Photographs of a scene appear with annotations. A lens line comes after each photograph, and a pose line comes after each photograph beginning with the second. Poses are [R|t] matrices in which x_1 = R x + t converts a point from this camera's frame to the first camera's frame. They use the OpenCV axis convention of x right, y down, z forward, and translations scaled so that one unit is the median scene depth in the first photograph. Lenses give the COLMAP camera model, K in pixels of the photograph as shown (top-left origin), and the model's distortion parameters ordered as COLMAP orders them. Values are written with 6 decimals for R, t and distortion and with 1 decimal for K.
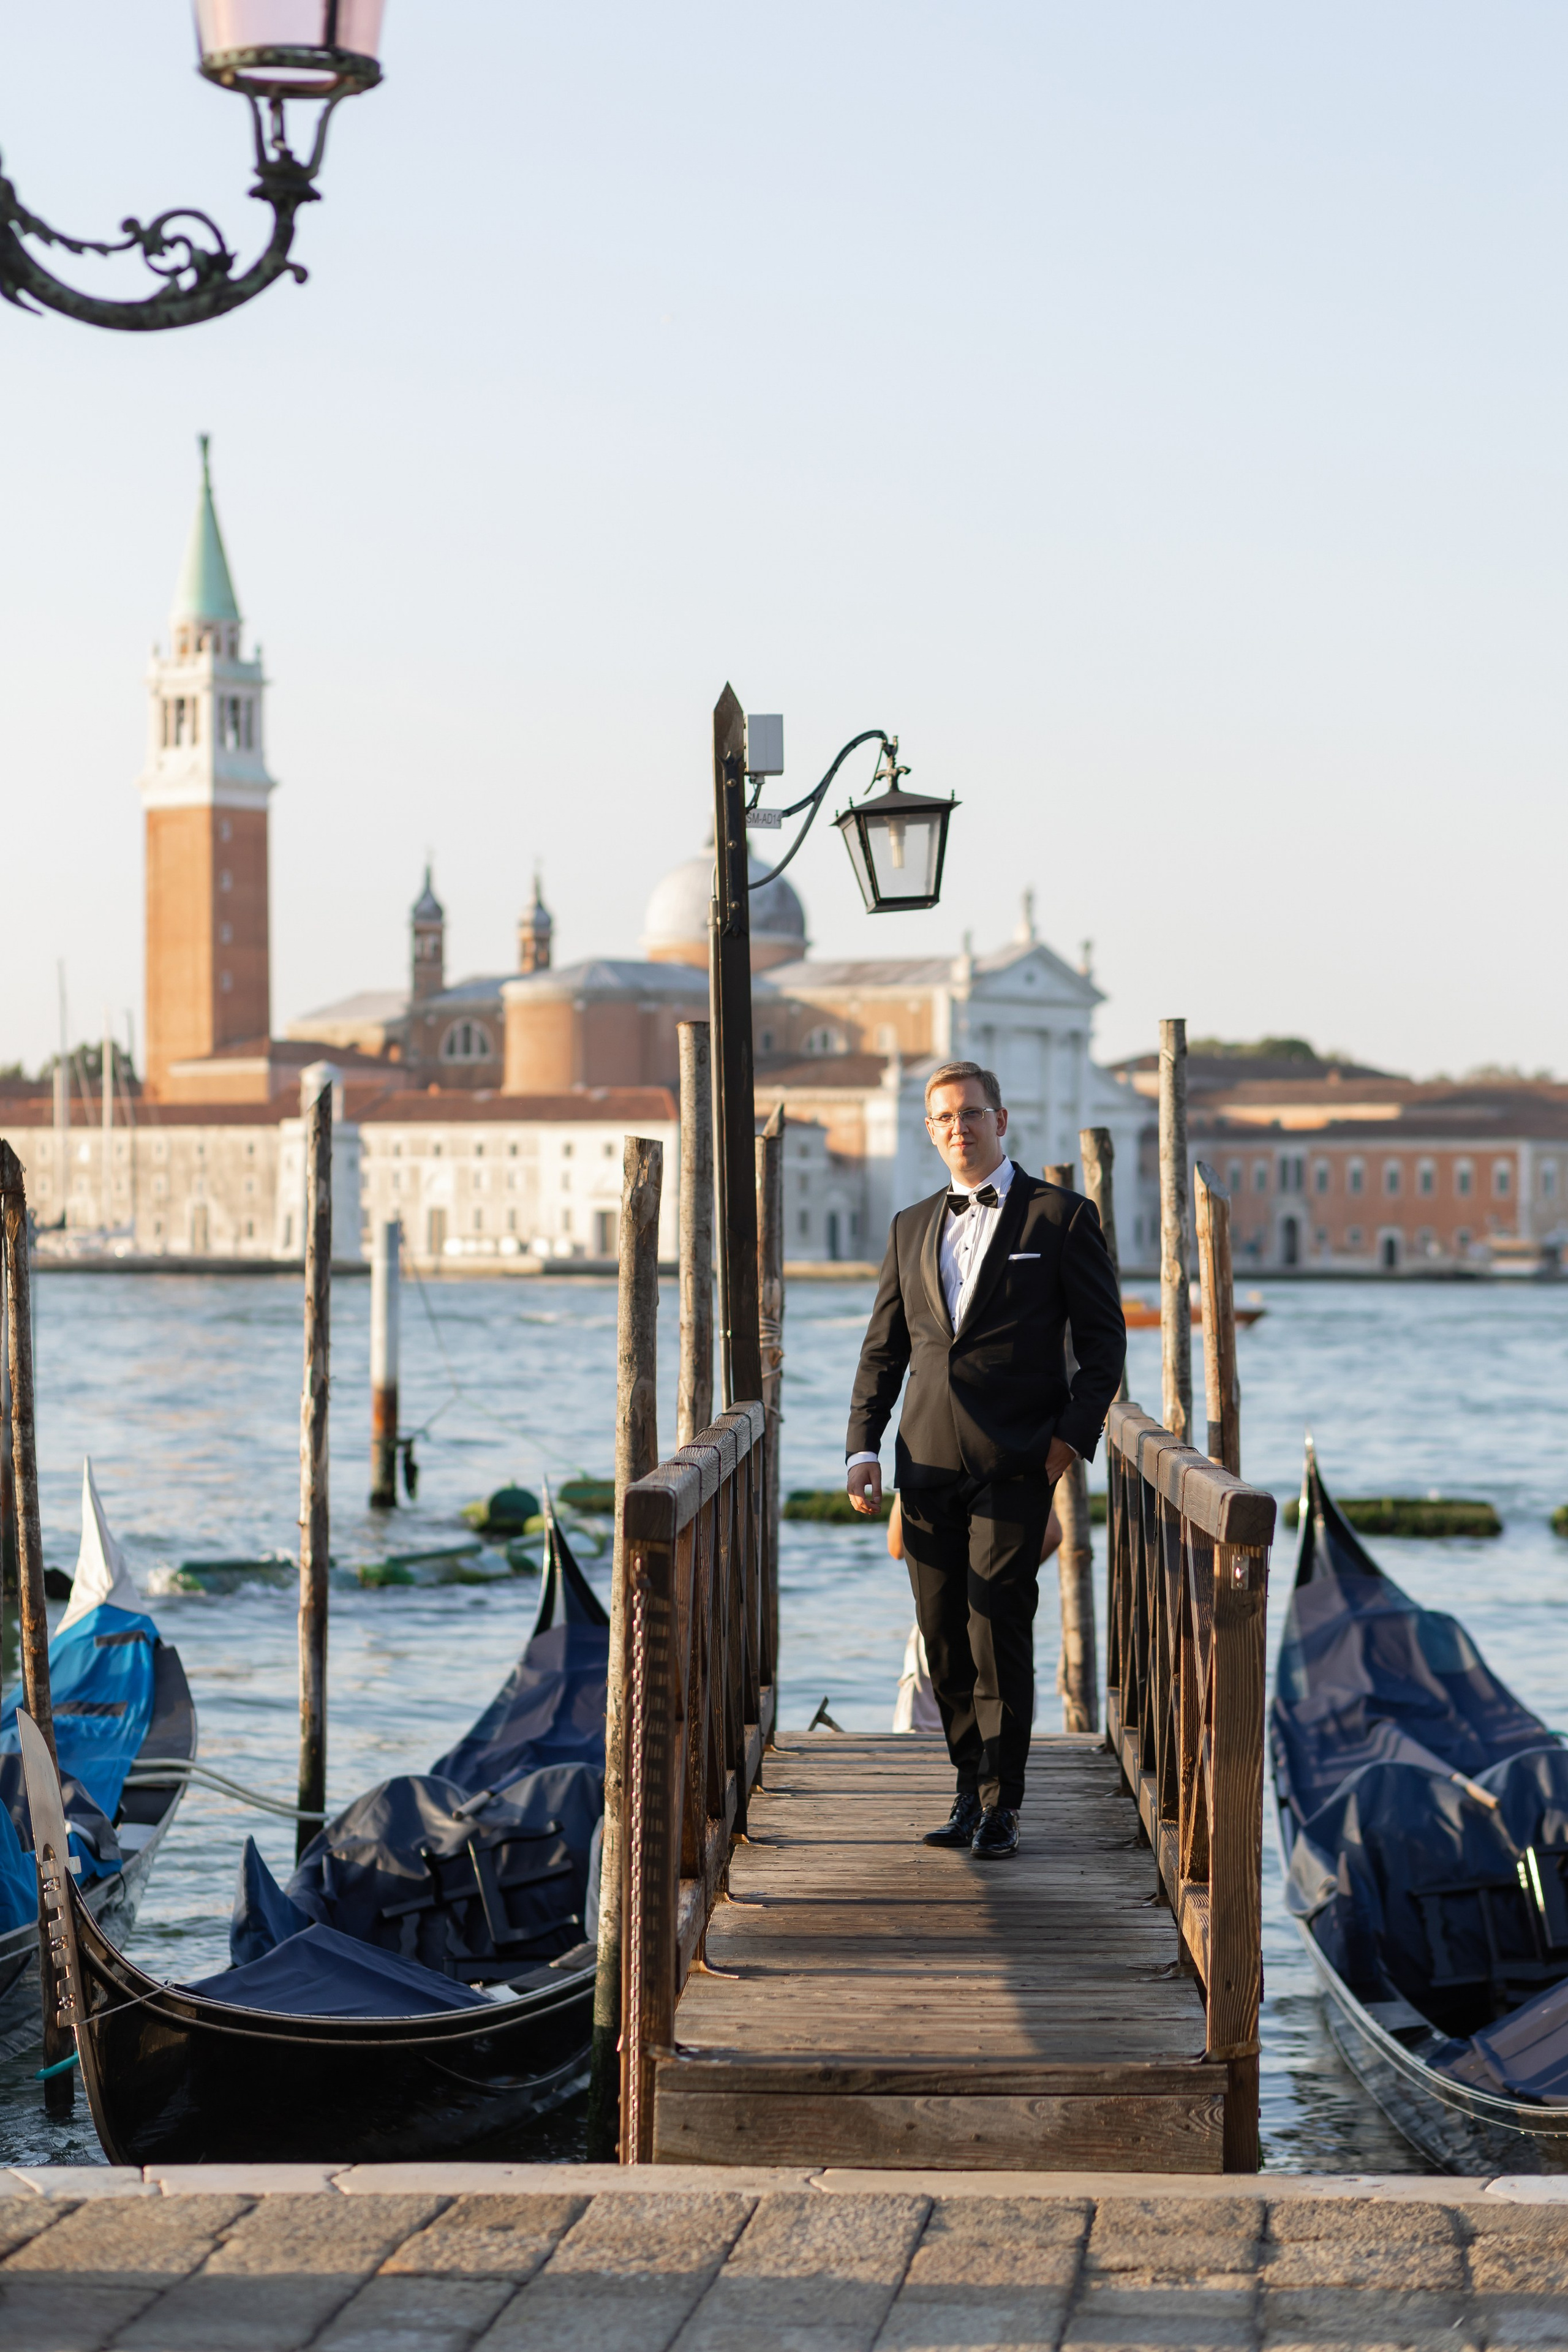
lens RADIAL K [[5474.1, 0, 743.8], [0, 5474.1, 1176.9], [0, 0, 1]] dist [0.030380, 0.185246]
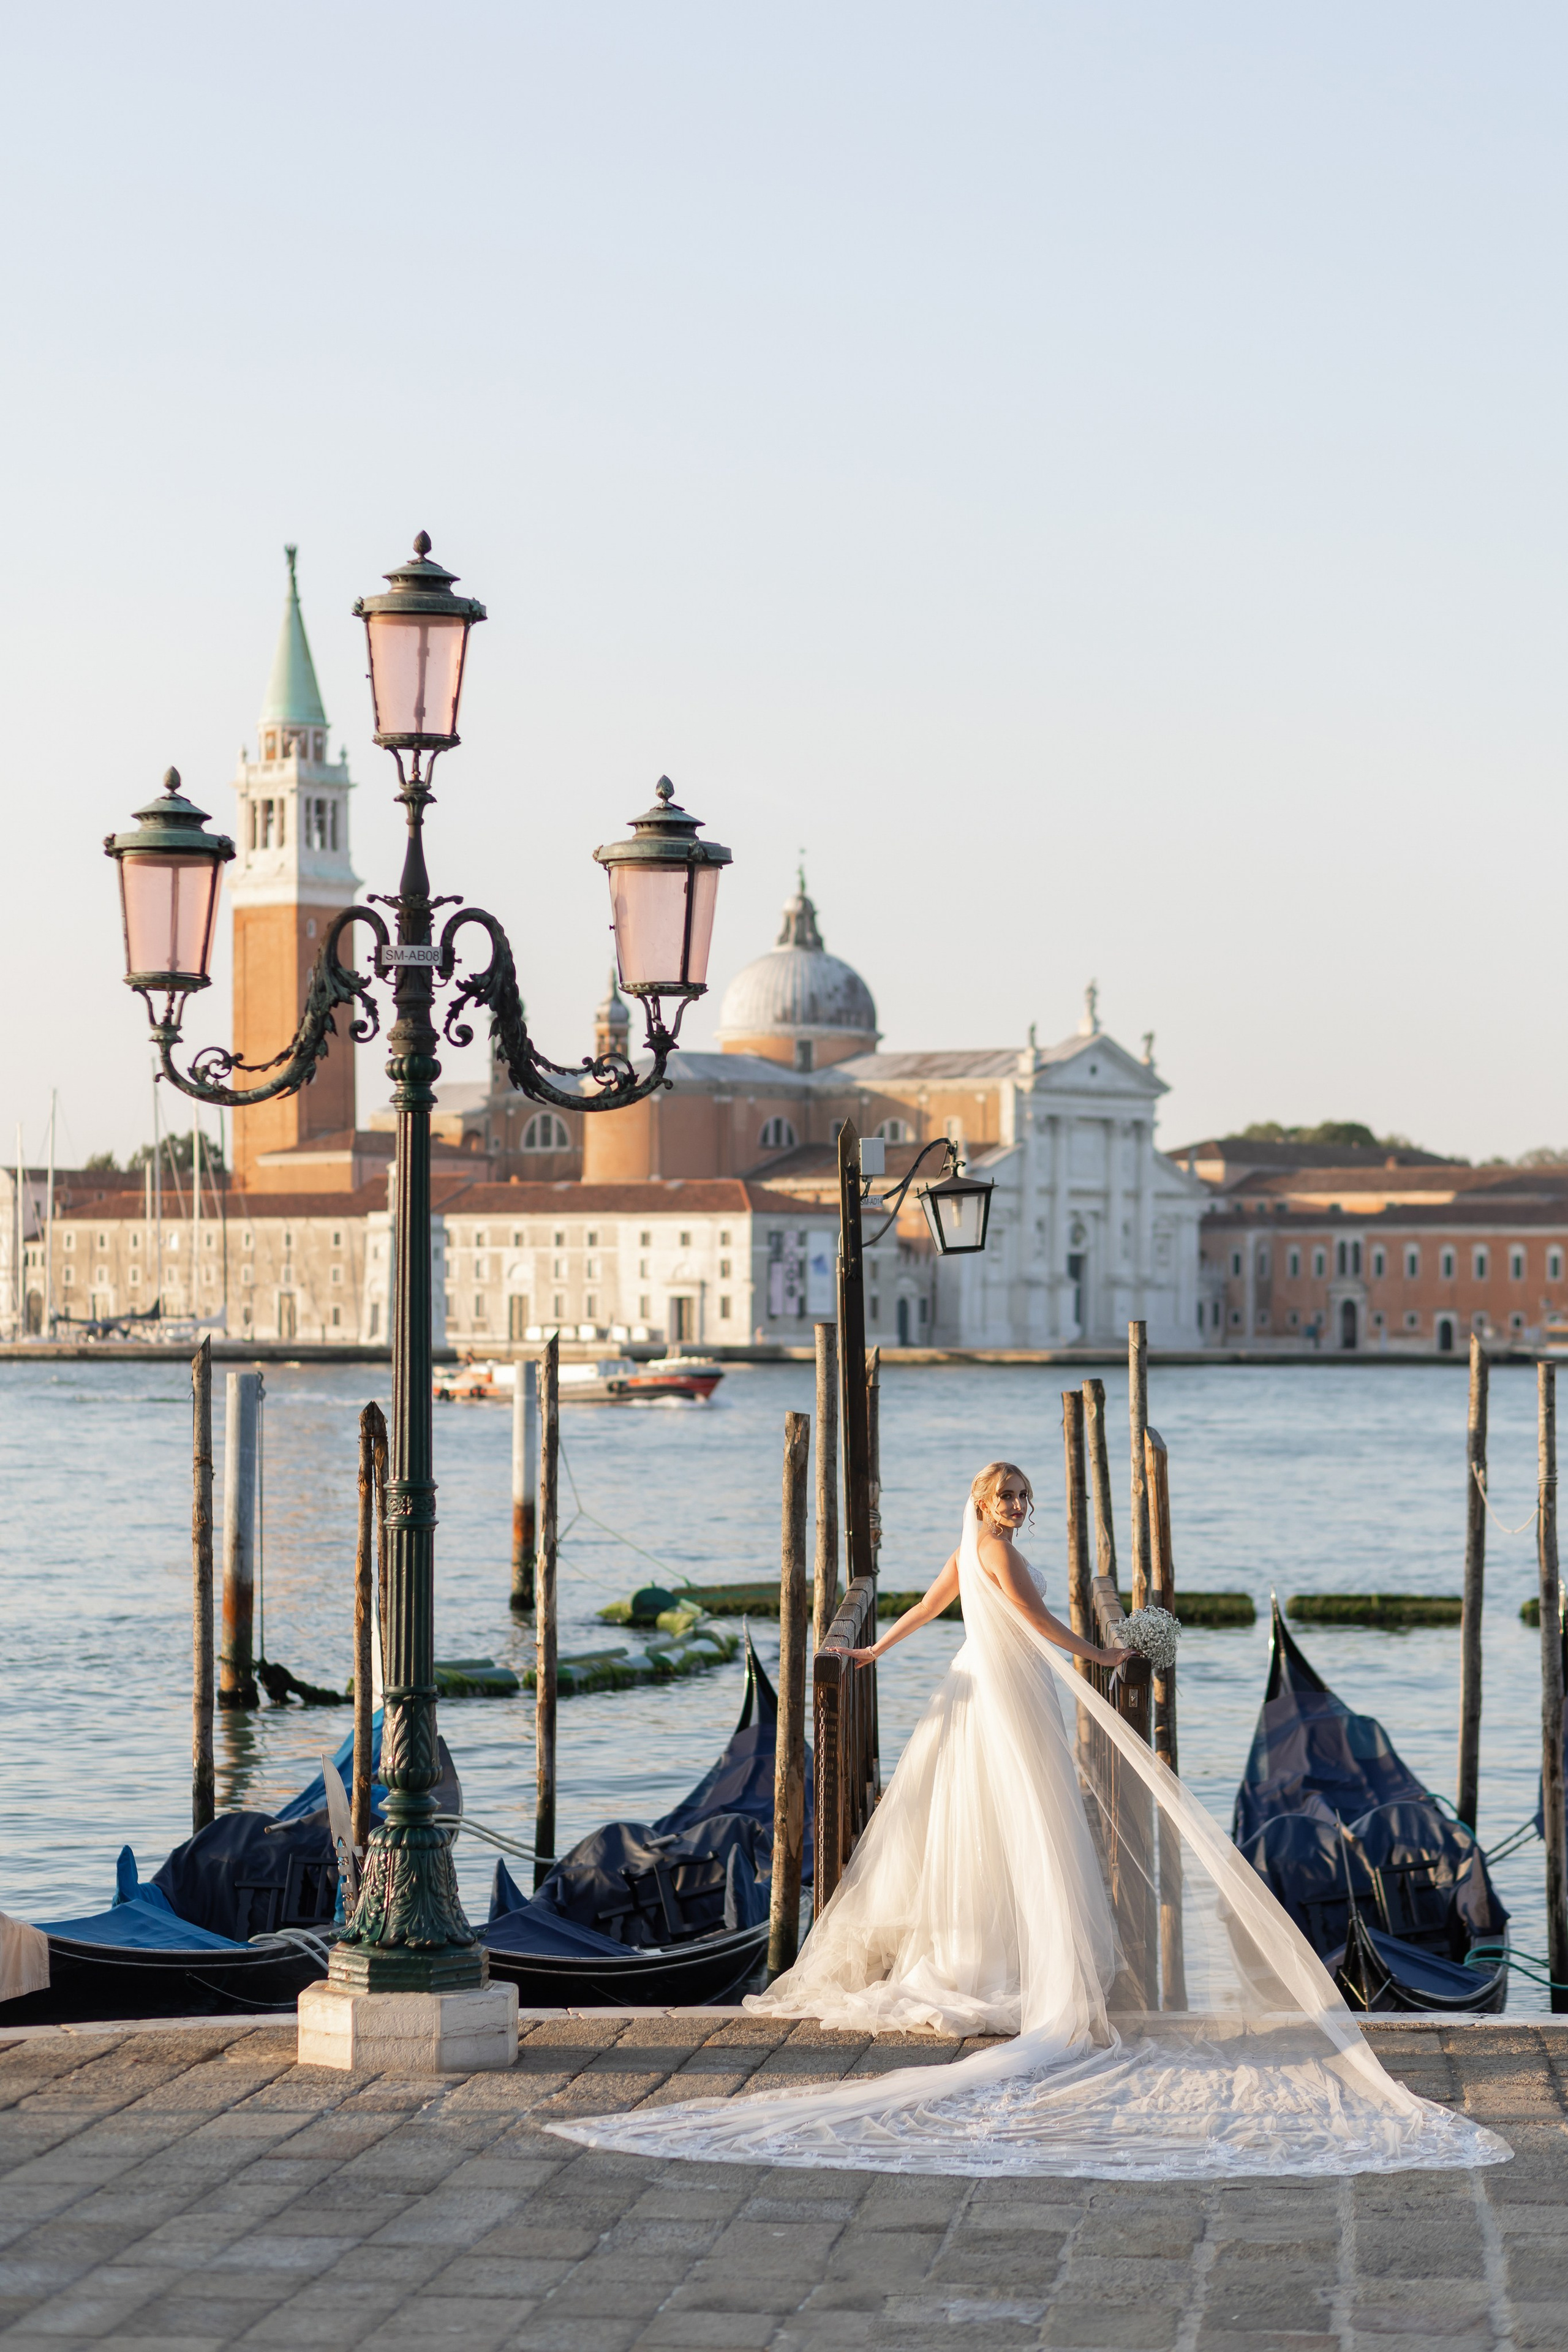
lens RADIAL K [[5474.1, 0, 743.8], [0, 5474.1, 1176.9], [0, 0, 1]] dist [0.030380, 0.185246]
pose [[0.999916, -0.003578, -0.012441, -0.009205], [0.003411, 0.999904, -0.013403, -0.035657], [0.012487, 0.013360, 0.999833, -0.387845]]
